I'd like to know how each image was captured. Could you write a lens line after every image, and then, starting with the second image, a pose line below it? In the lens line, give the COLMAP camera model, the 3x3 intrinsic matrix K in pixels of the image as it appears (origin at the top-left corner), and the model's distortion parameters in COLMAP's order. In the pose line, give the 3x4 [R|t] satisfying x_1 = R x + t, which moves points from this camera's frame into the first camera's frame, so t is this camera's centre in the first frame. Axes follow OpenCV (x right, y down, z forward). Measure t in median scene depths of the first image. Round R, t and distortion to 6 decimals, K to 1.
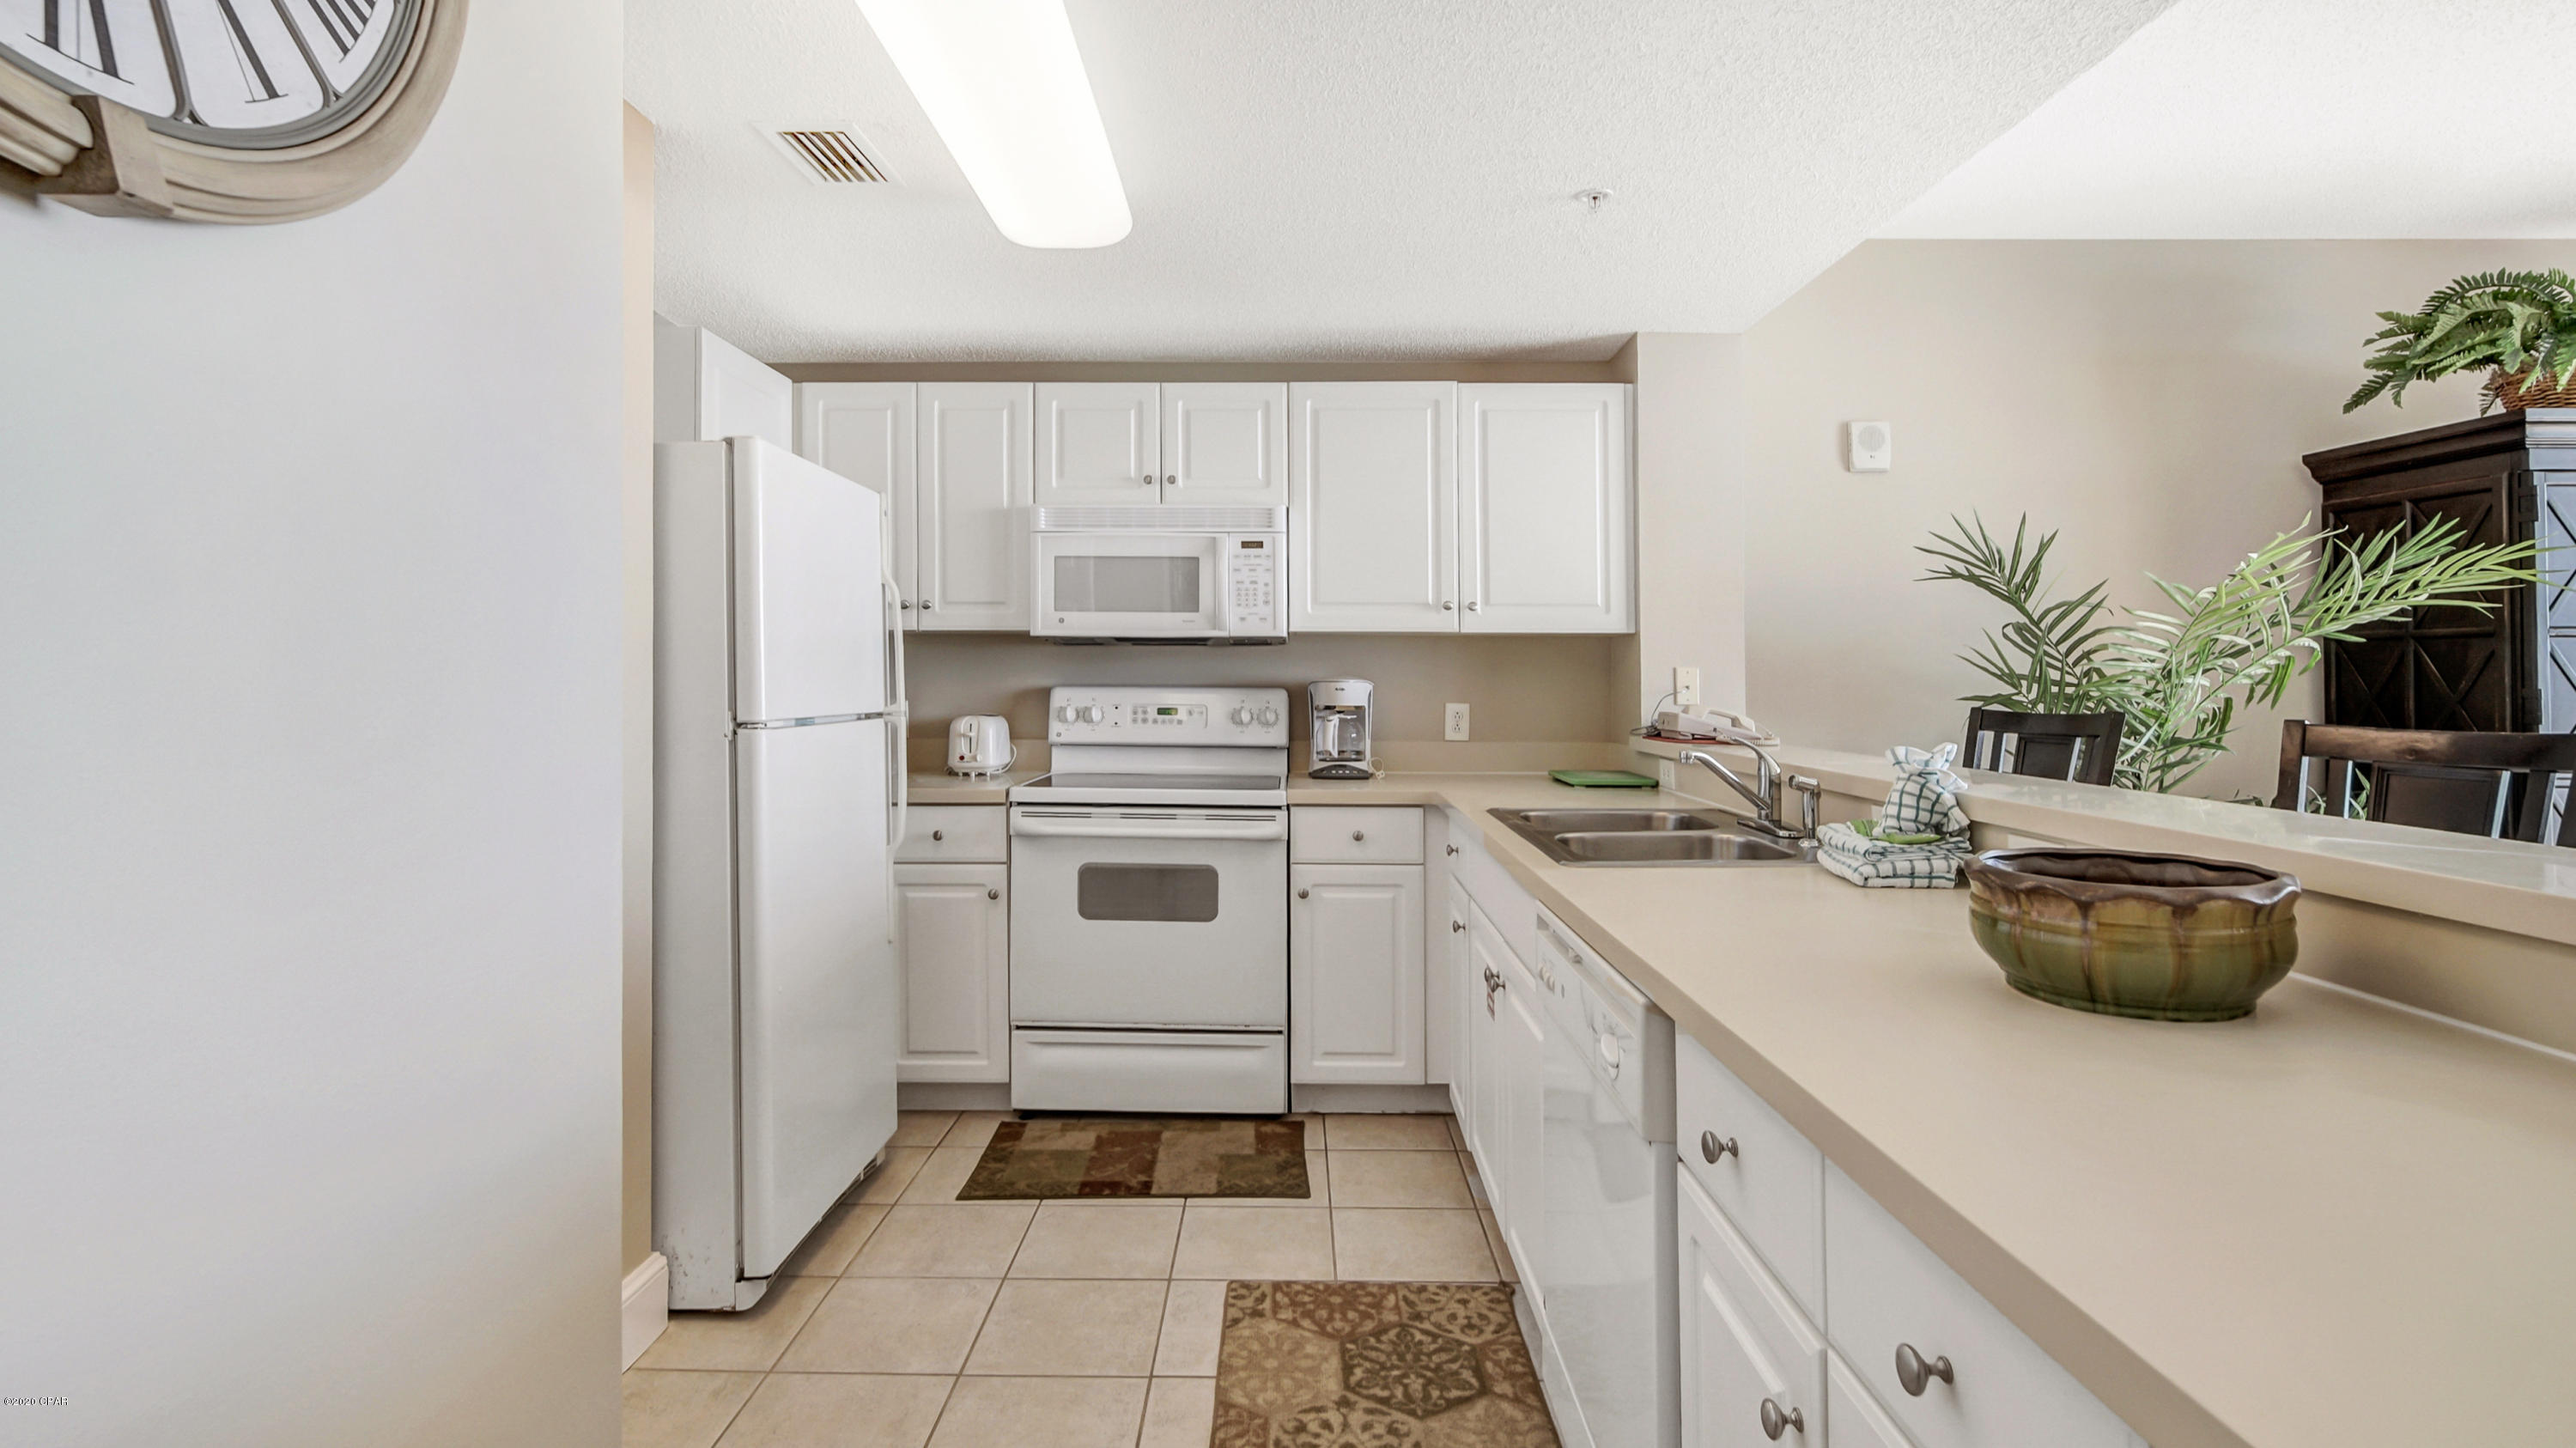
lens RADIAL K [[1201.6, 0, 1281.7], [0, 1201.6, 647.8], [0, 0, 1]] dist [0.001632, 0.000111]
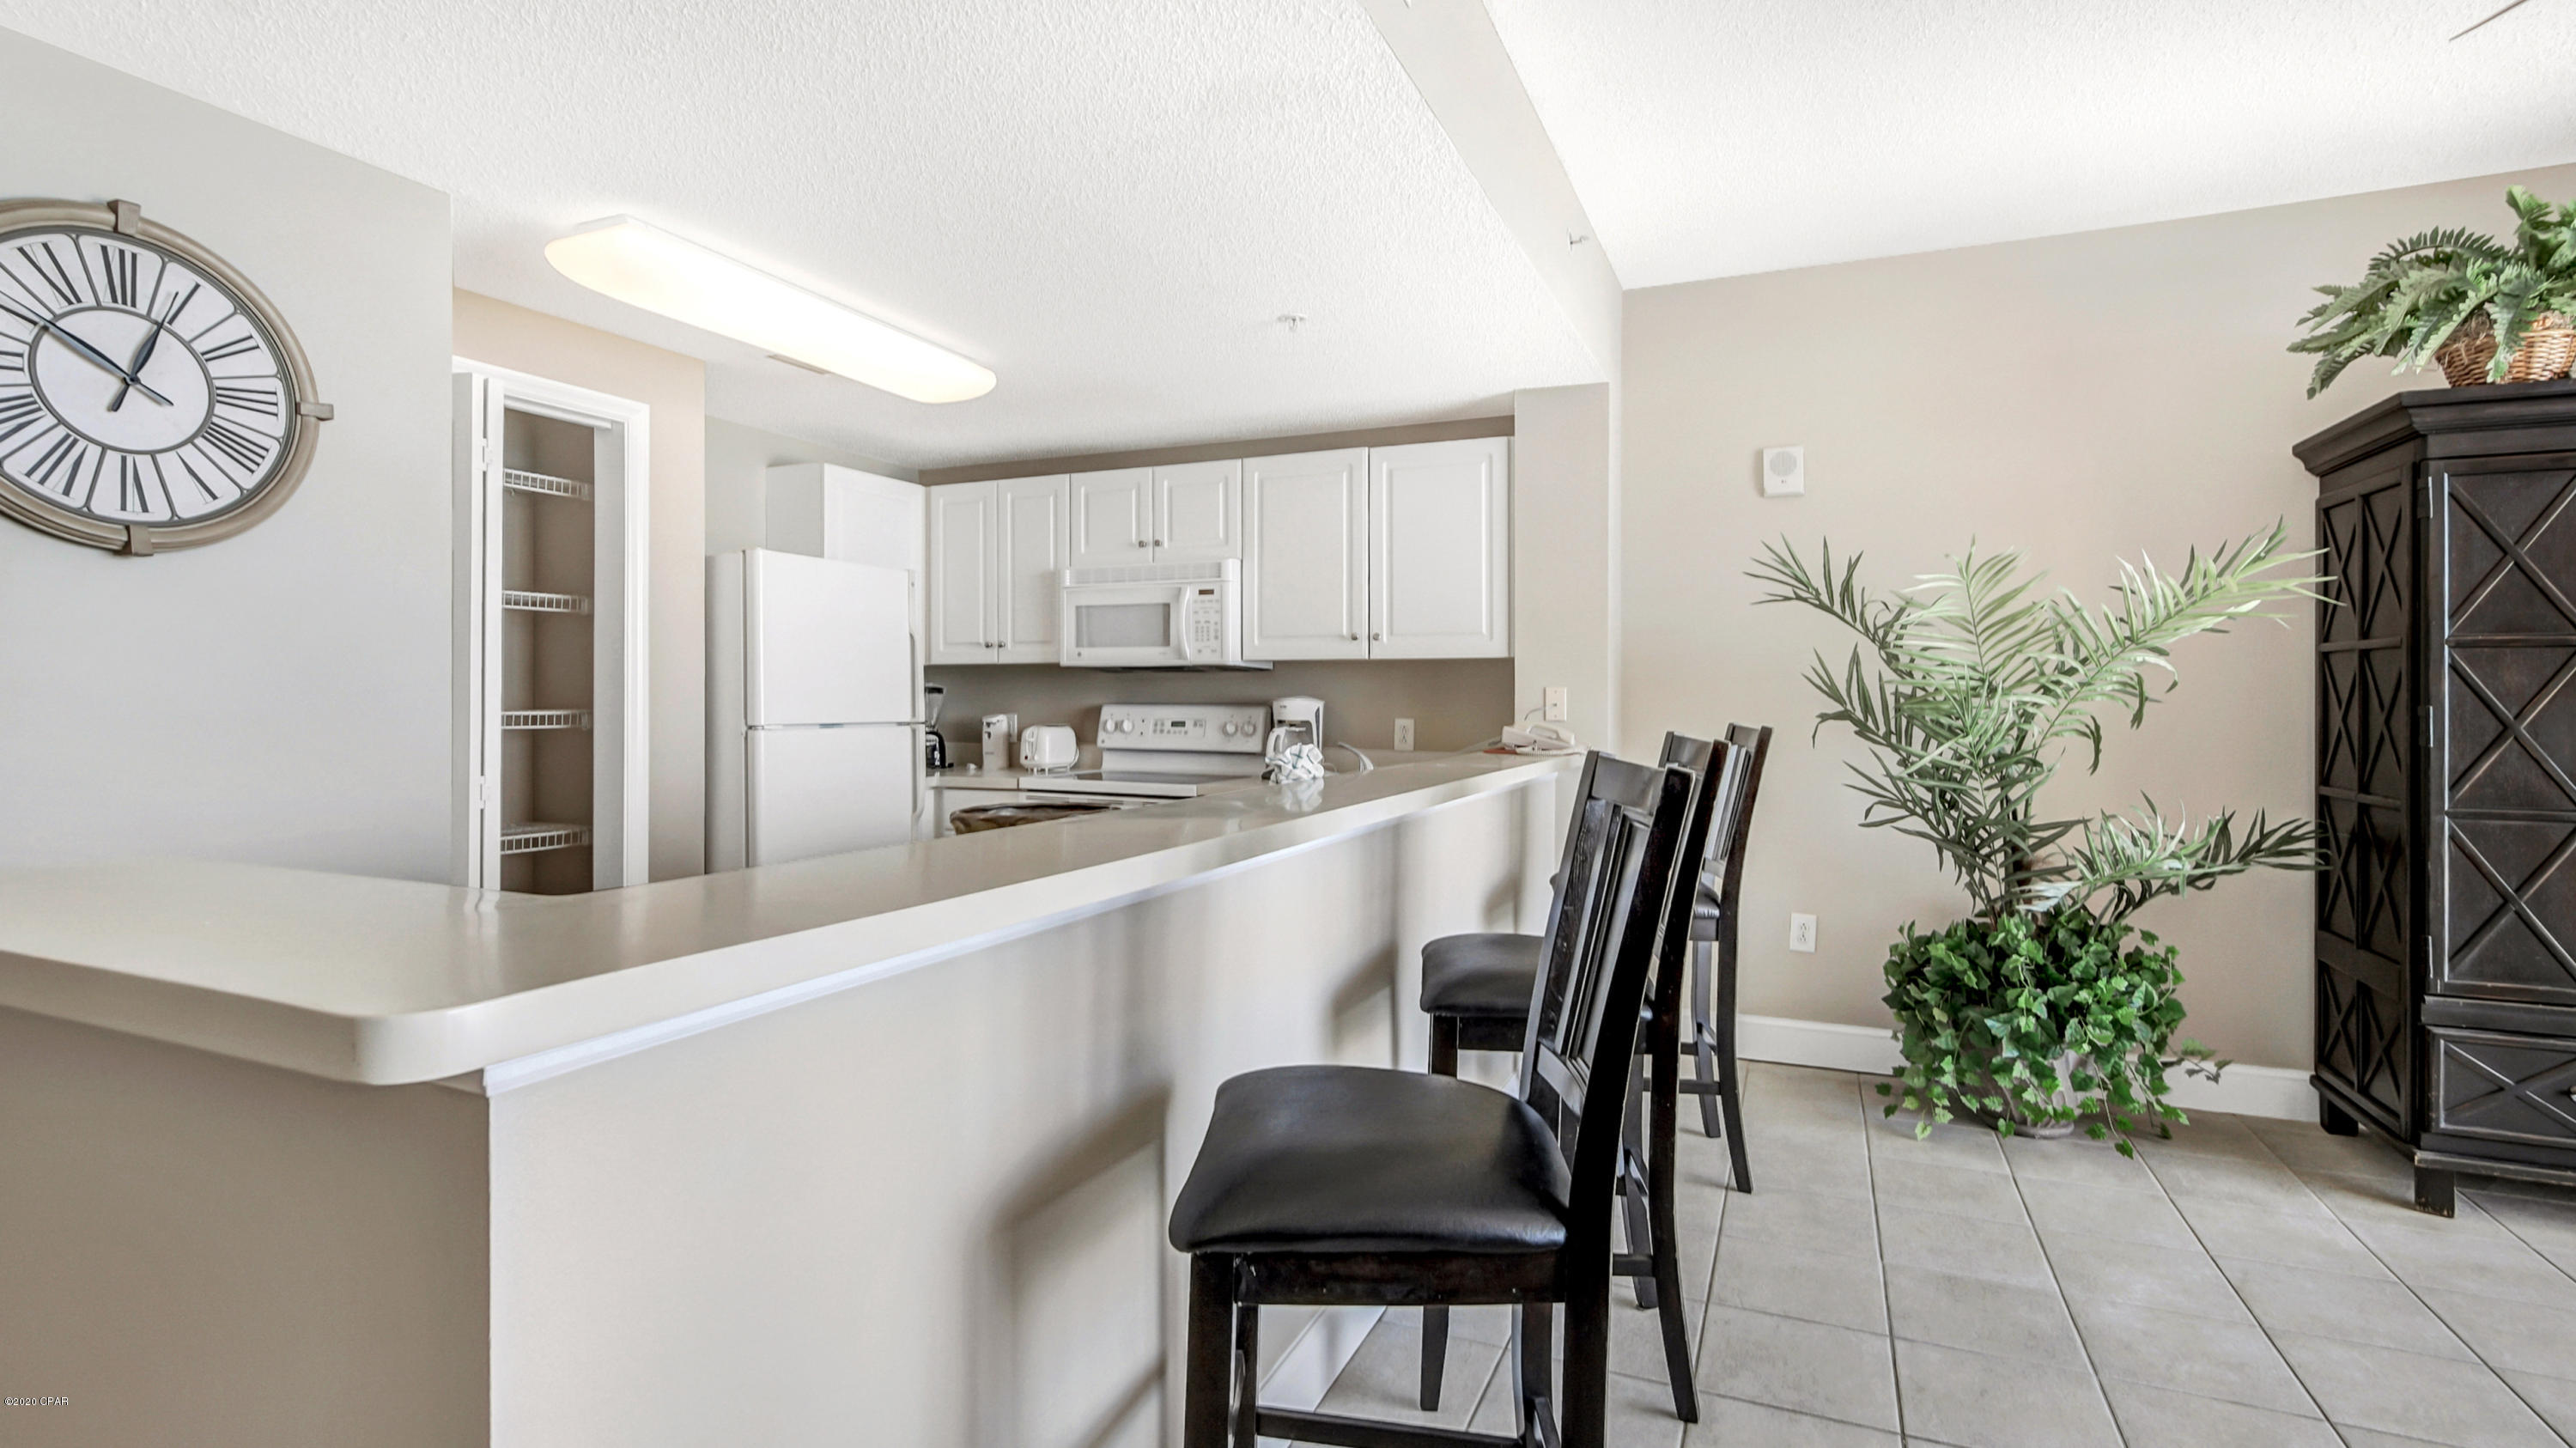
lens RADIAL K [[1217.1, 0, 1282.3], [0, 1217.1, 704.0], [0, 0, 1]] dist [0.000338, 0.000274]
pose [[0.918451, -0.000591, -0.395535, 0.544958], [0.011649, 0.999606, 0.025556, 0.000074], [0.395364, -0.028079, 0.918095, -0.143724]]
